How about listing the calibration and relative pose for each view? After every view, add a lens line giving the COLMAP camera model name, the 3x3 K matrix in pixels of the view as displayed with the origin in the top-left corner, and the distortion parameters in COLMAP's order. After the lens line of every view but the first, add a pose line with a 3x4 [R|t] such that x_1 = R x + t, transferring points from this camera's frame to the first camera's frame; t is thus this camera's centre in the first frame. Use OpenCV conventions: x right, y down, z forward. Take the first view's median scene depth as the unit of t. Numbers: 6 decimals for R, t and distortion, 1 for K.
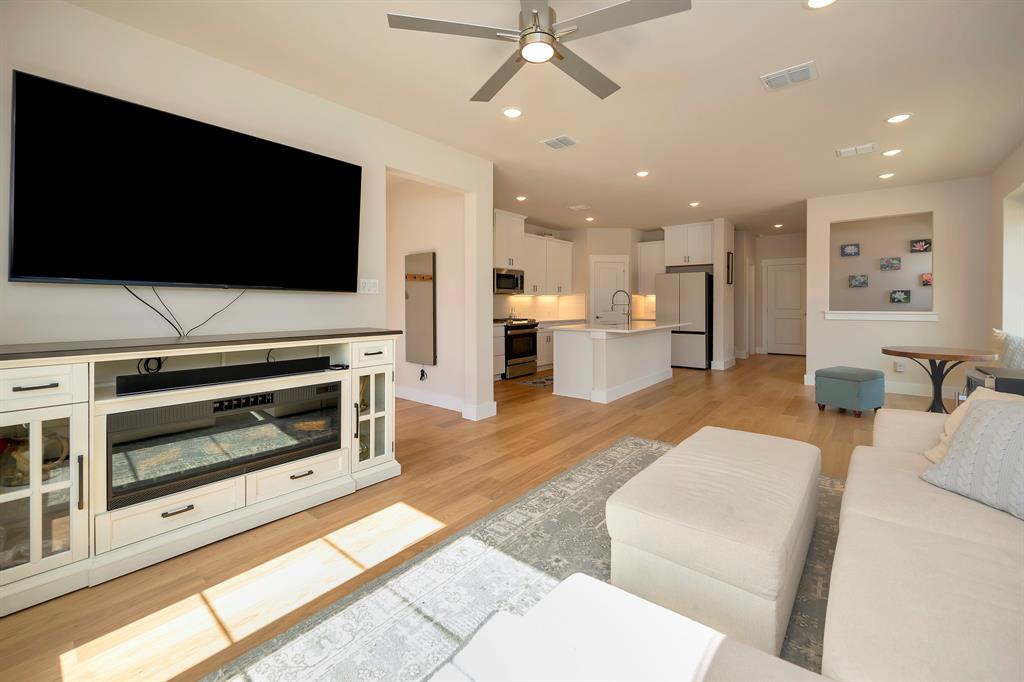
lens RADIAL K [[419.5, 0, 525.7], [0, 419.5, 300.6], [0, 0, 1]] dist [0.000993, 0.000041]
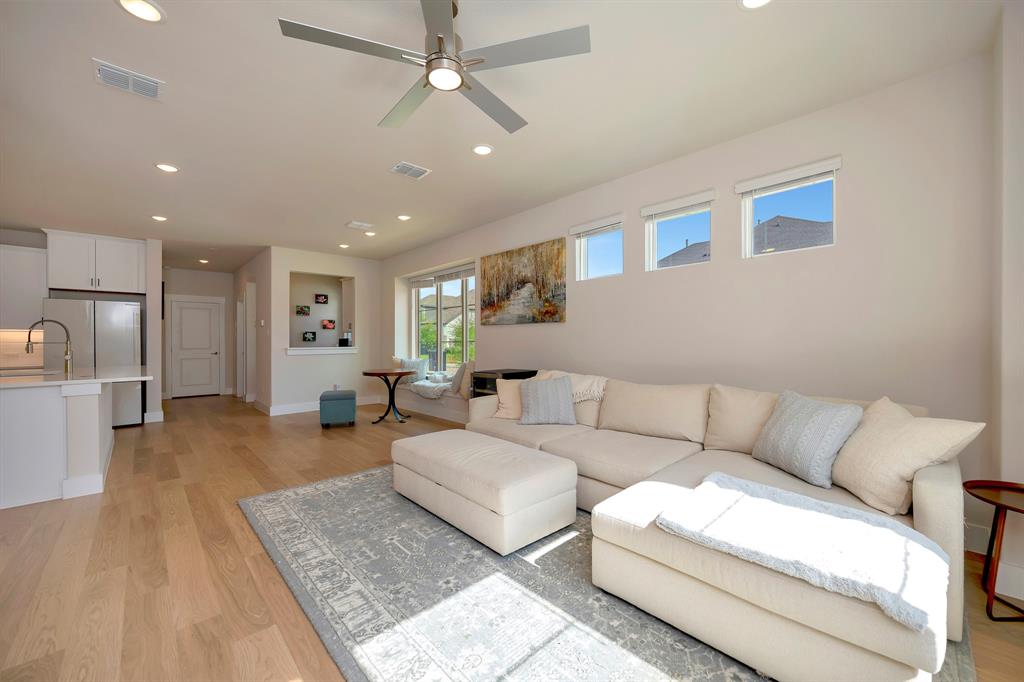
lens RADIAL K [[401.6, 0, 517.5], [0, 401.6, 341.8], [0, 0, 1]] dist [-0.000415, -0.000108]
pose [[0.140081, -0.000026, 0.990140, -0.251626], [0.002029, 0.999998, -0.000261, 0.008741], [-0.990138, 0.002045, 0.140081, 0.198704]]
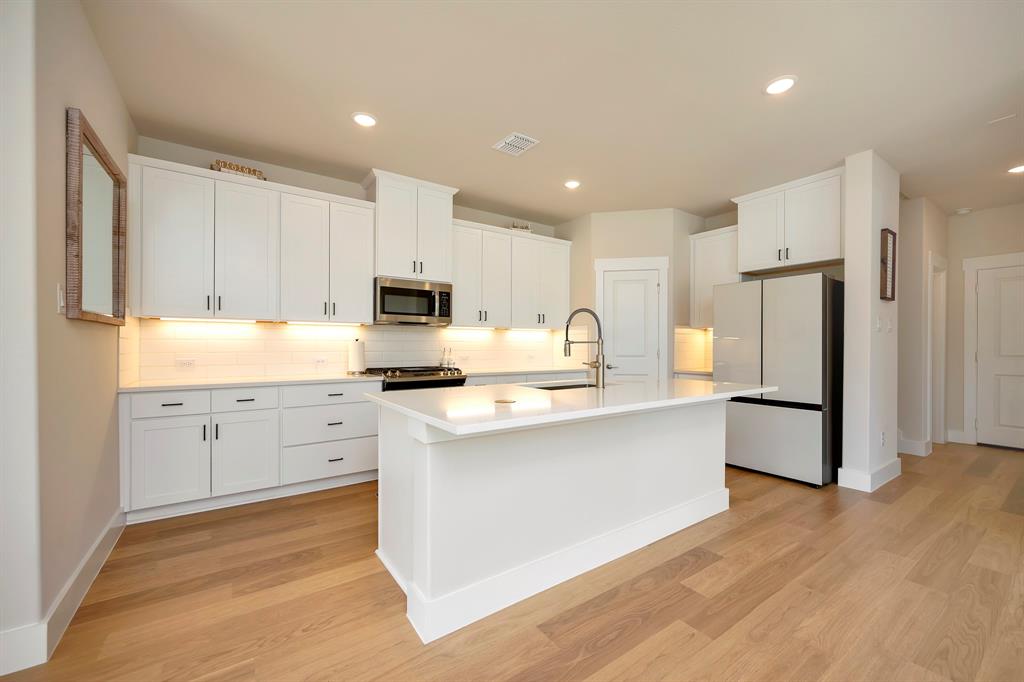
lens RADIAL K [[413.8, 0, 512.0], [0, 413.8, 341.0], [0, 0, 1]] dist [-0.000193, -0.000091]
pose [[0.959654, 0.003681, -0.281158, 0.253433], [-0.004700, 0.999985, -0.002949, 0.008904], [0.281143, 0.004152, 0.959657, 0.519793]]
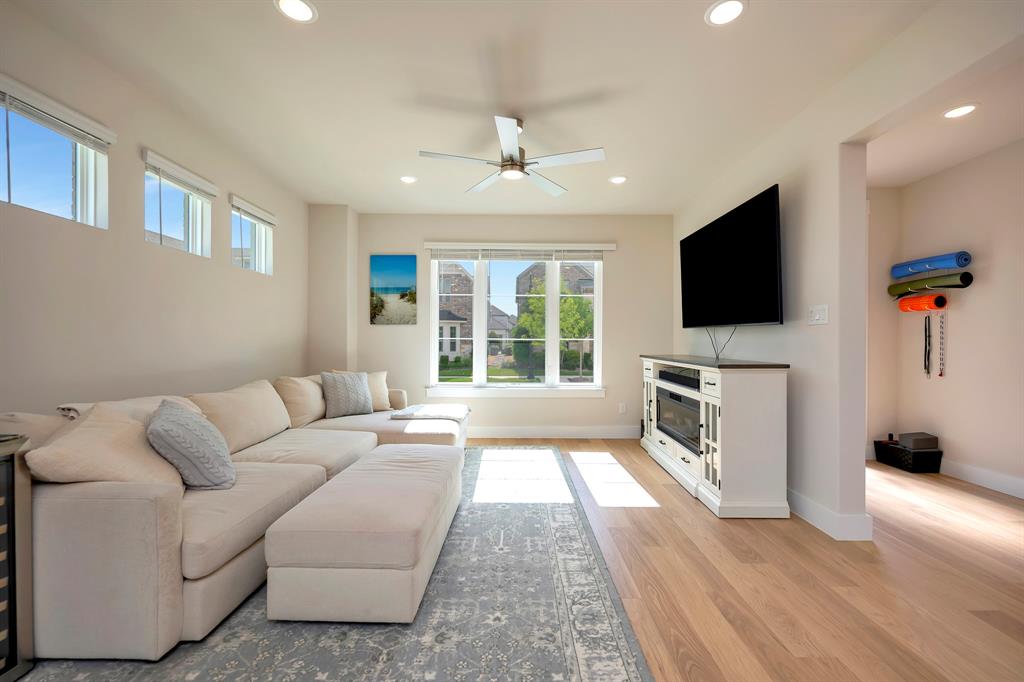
lens RADIAL K [[404.4, 0, 515.3], [0, 404.4, 343.6], [0, 0, 1]] dist [-0.000346, 0.000032]
pose [[-0.779587, 0.000125, -0.626294, 0.273902], [-0.001485, 0.999997, 0.002048, 0.009389], [0.626292, 0.002526, -0.779584, 0.620031]]
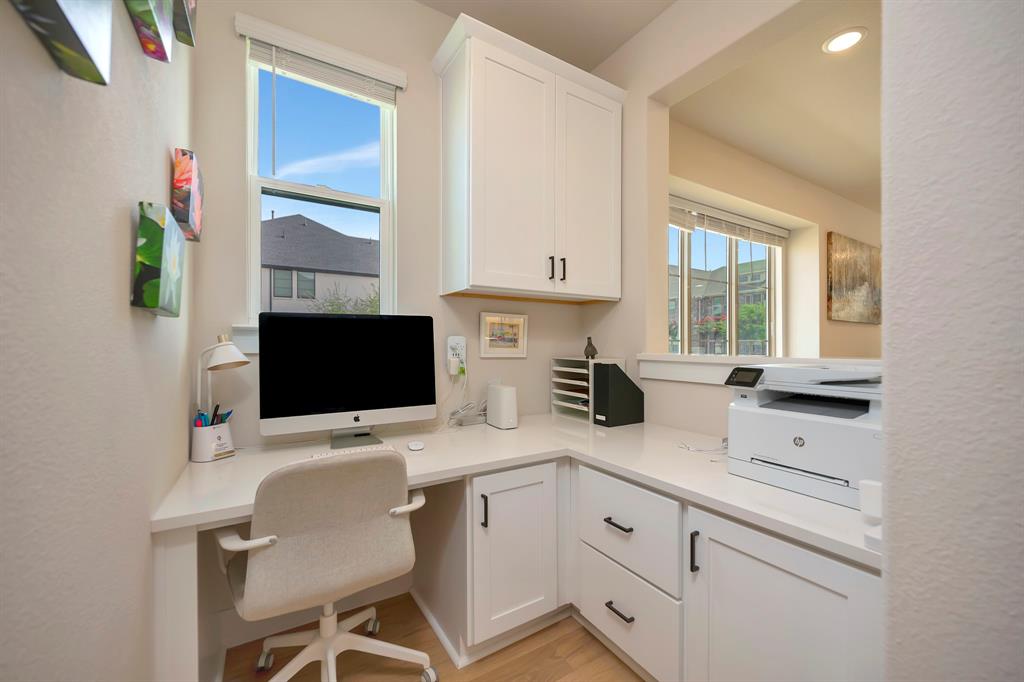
lens RADIAL K [[412.0, 0, 514.1], [0, 412.0, 347.6], [0, 0, 1]] dist [-0.000394, 0.000048]
pose [[-0.939623, -0.002736, 0.342199, 0.751360], [-0.002352, 0.999996, 0.001538, 0.015686], [-0.342202, 0.000641, -0.939626, 1.112406]]
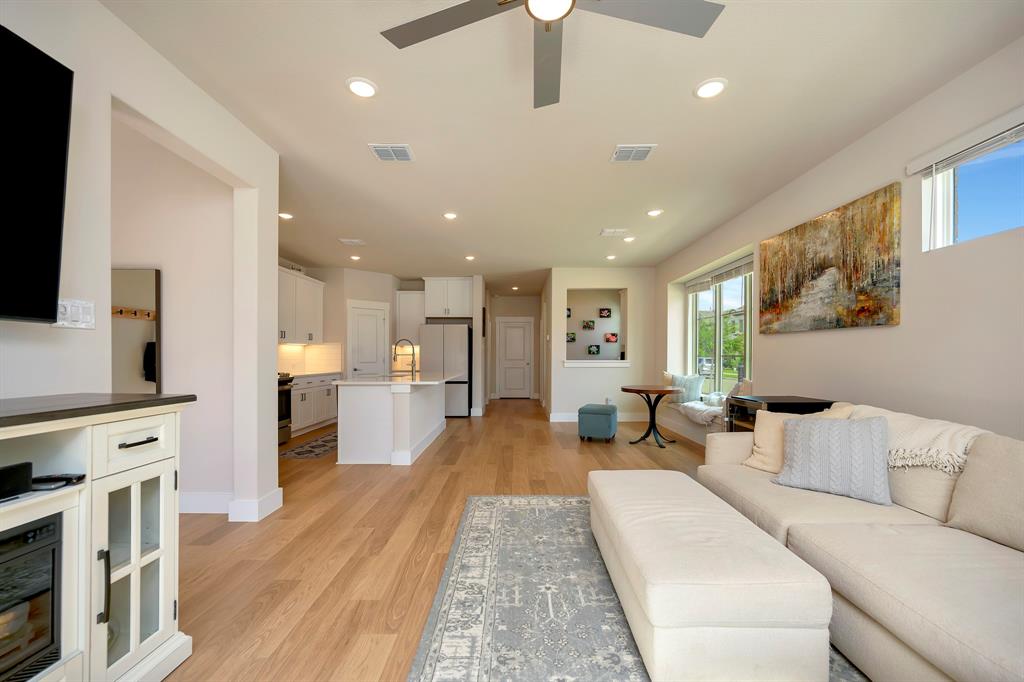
lens RADIAL K [[408.0, 0, 513.3], [0, 408.0, 355.0], [0, 0, 1]] dist [-0.001179, -0.000331]
pose [[0.783864, 0.002439, 0.620928, -0.130648], [-0.004346, 0.999989, 0.001559, 0.006929], [-0.620917, -0.003921, 0.783866, 0.137115]]
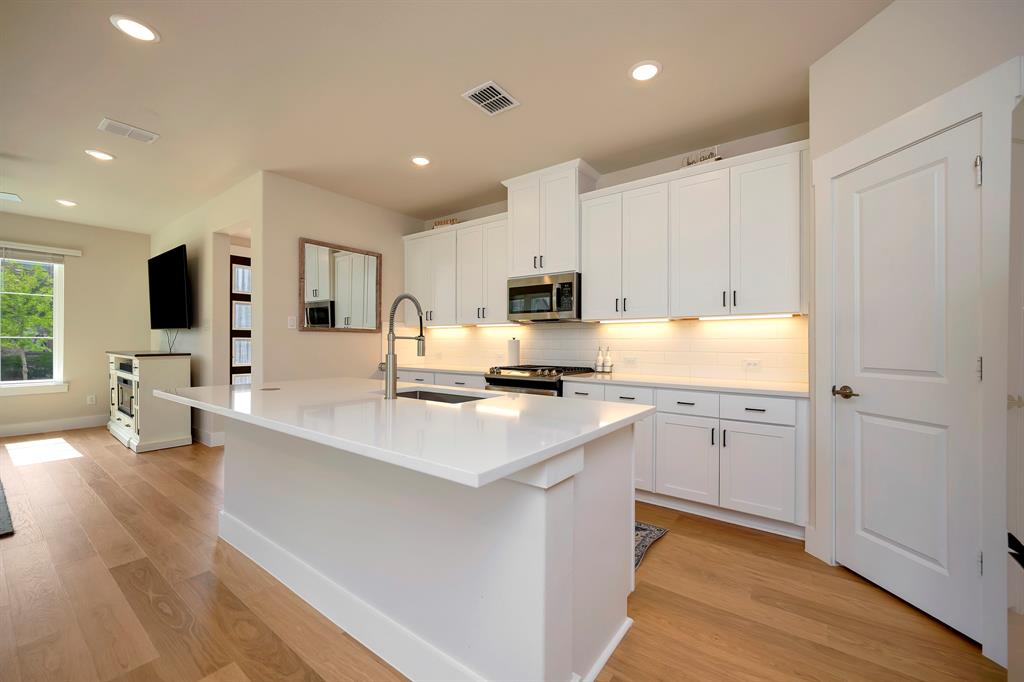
lens RADIAL K [[413.8, 0, 512.0], [0, 413.8, 341.0], [0, 0, 1]] dist [-0.000193, -0.000091]
pose [[0.027990, -0.002406, -0.999605, 0.513129], [0.000018, 0.999997, -0.002406, 0.011377], [0.999608, 0.000049, 0.027990, 0.986044]]
